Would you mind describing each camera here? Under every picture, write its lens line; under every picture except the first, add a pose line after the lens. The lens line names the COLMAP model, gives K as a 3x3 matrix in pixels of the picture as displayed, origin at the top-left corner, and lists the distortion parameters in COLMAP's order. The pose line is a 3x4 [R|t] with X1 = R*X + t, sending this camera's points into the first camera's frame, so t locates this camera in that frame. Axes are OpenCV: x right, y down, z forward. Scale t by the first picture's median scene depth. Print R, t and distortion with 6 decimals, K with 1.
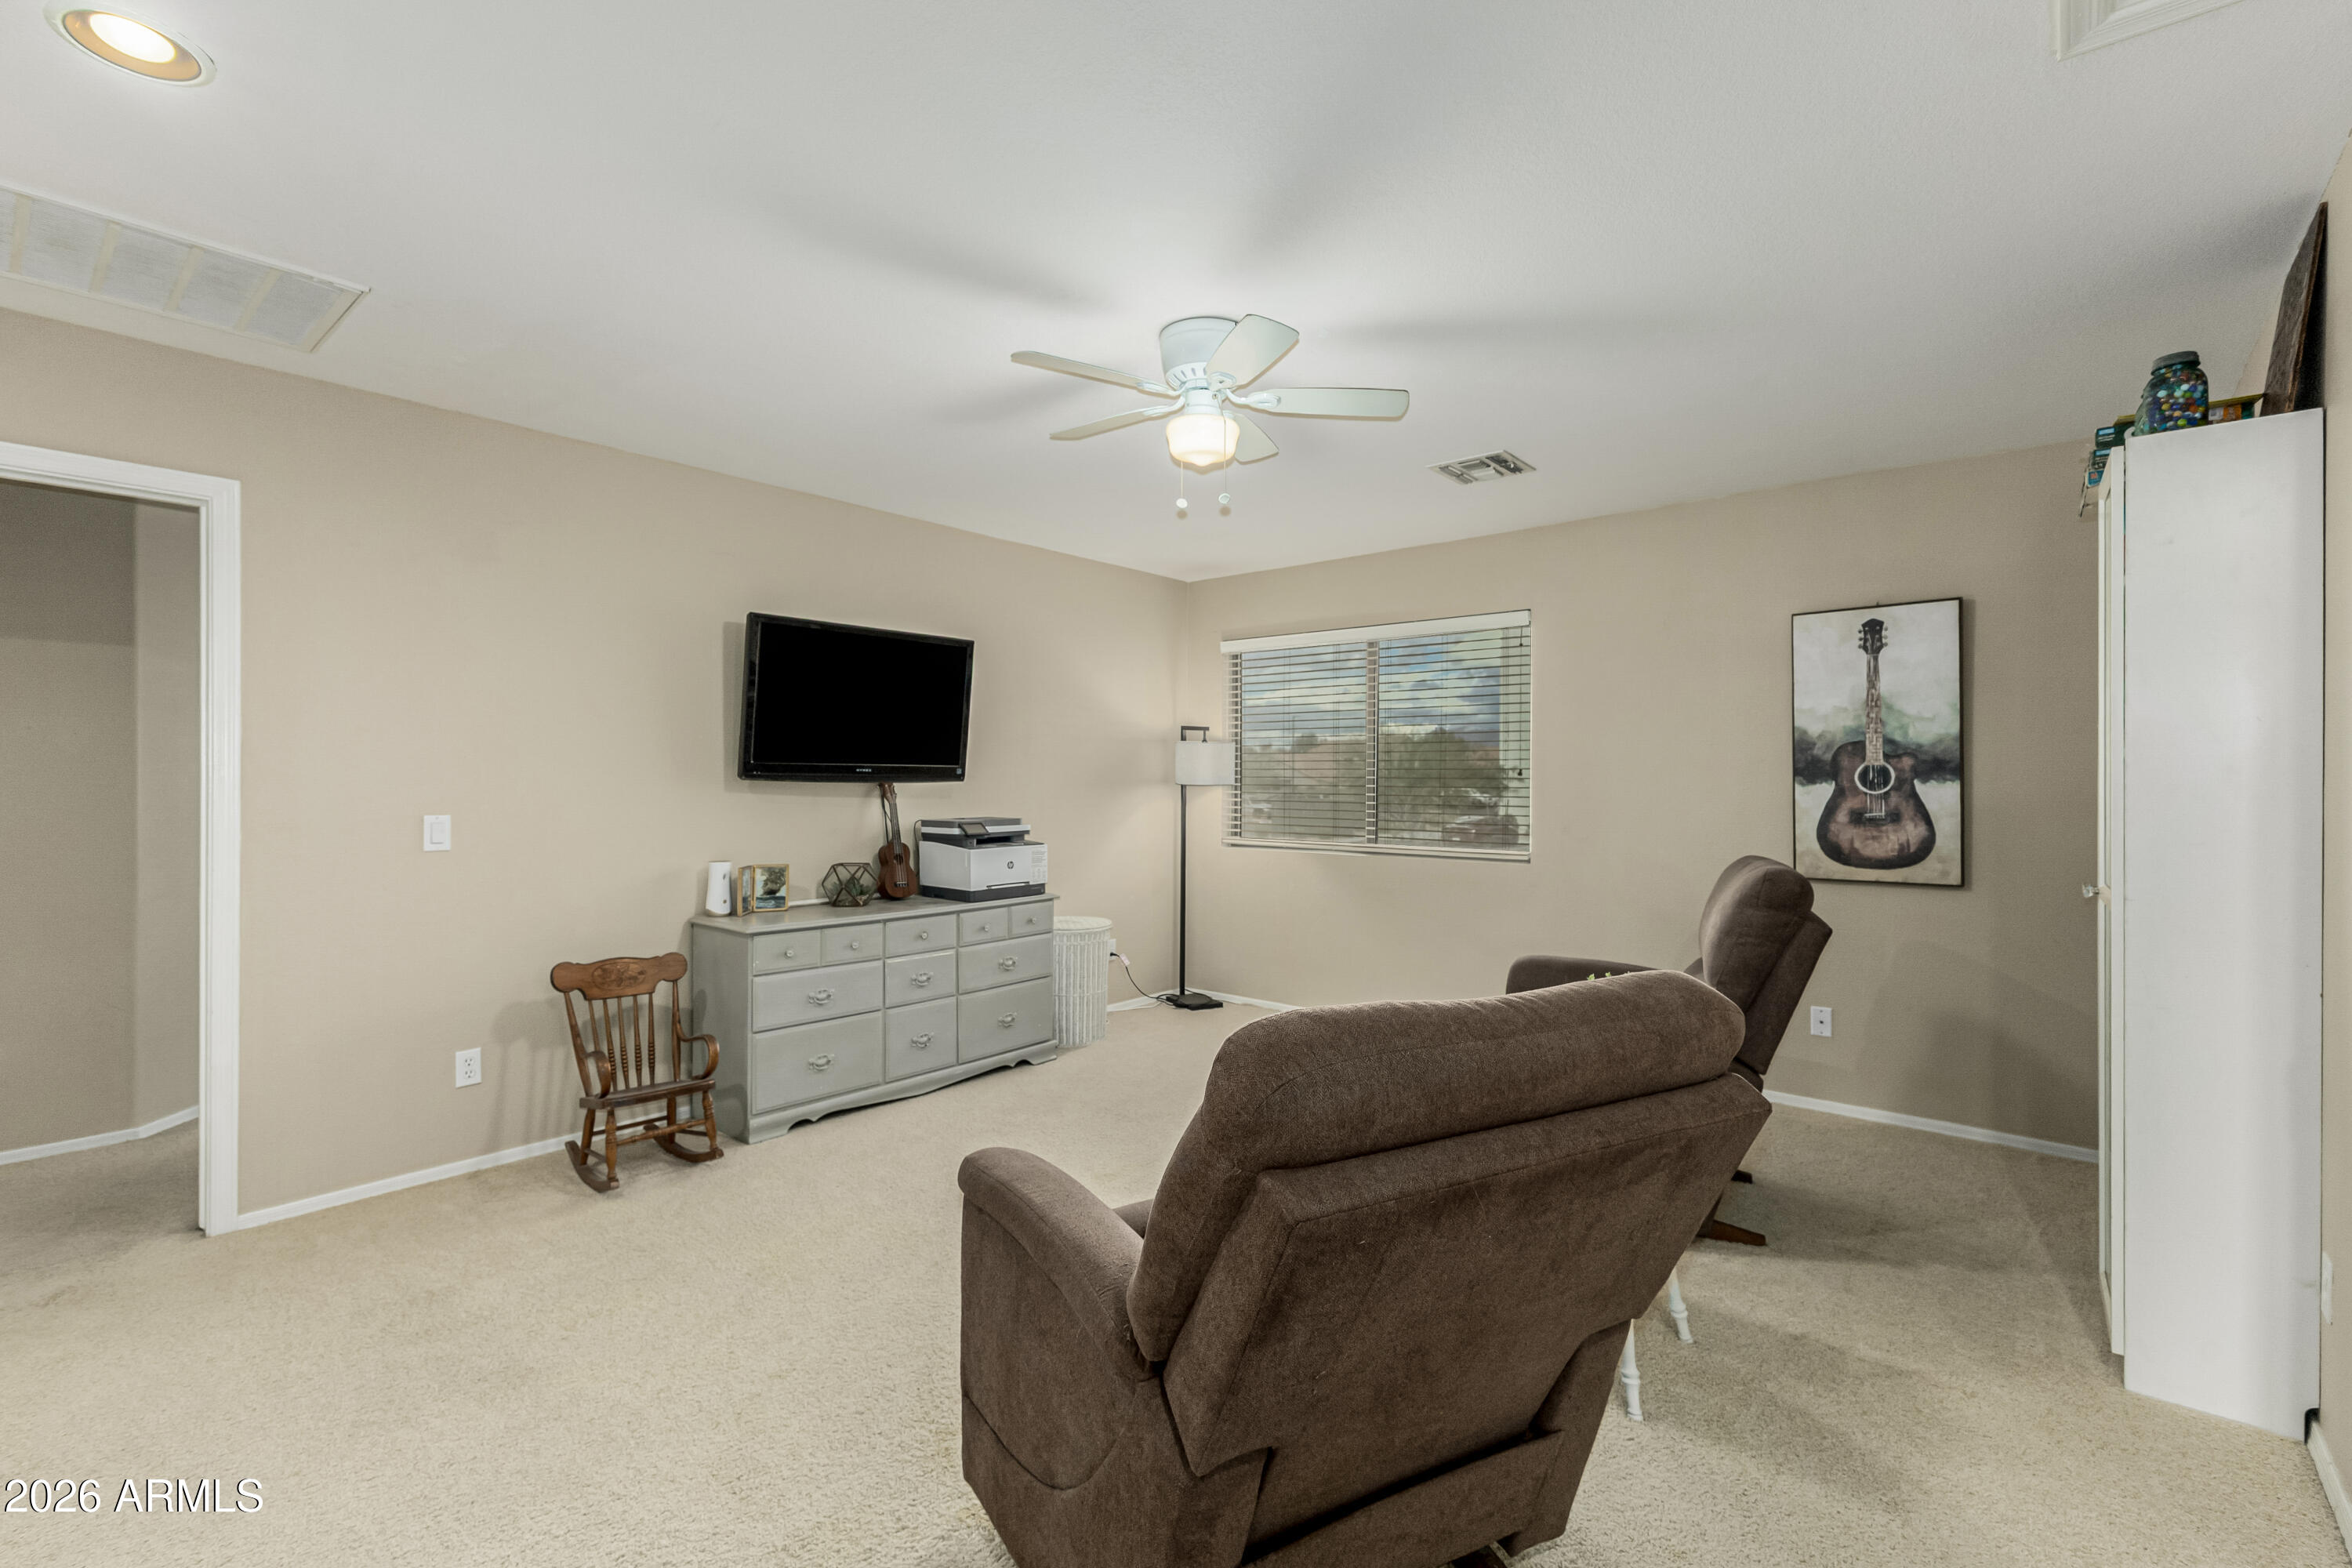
lens RADIAL K [[1028.9, 0, 1173.3], [0, 1028.9, 783.7], [0, 0, 1]] dist [0.017642, -0.005729]
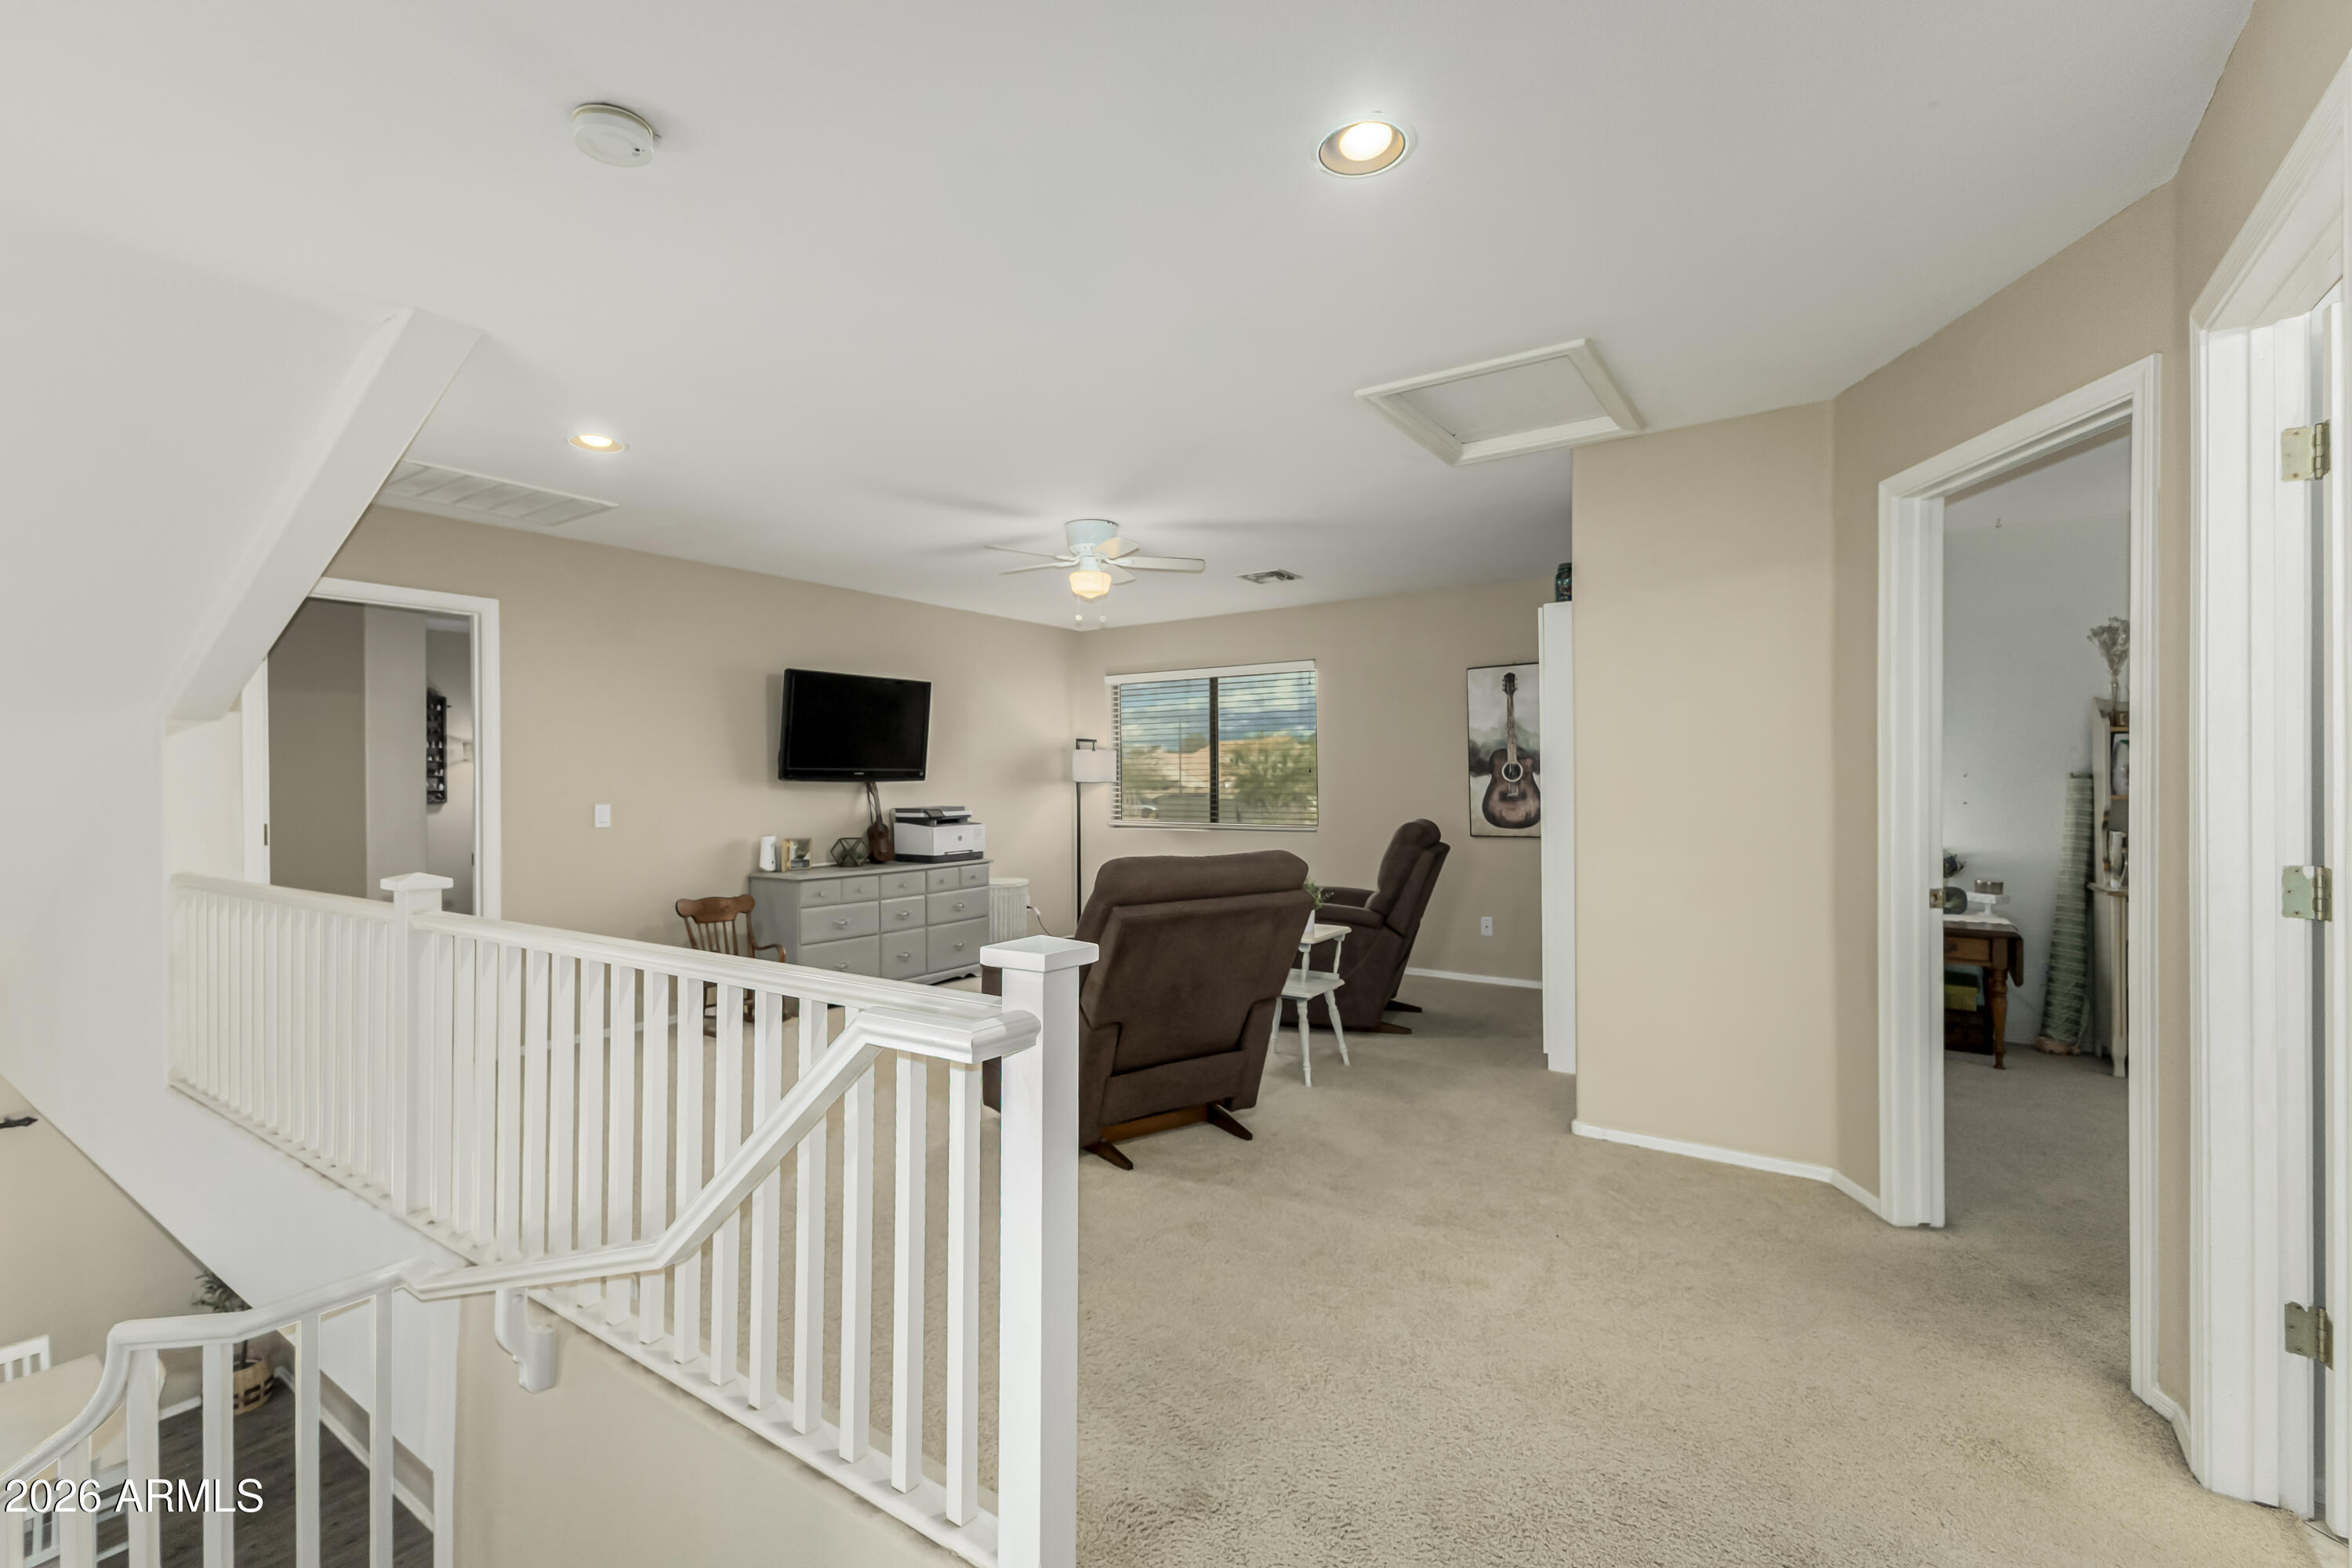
lens RADIAL K [[1028.9, 0, 1166.0], [0, 1028.9, 782.5], [0, 0, 1]] dist [0.017642, -0.005729]
pose [[0.995001, -0.011110, 0.099248, -0.014400], [0.011335, 0.999934, -0.001704, 0.007421], [-0.099223, 0.002821, 0.995061, -0.518609]]
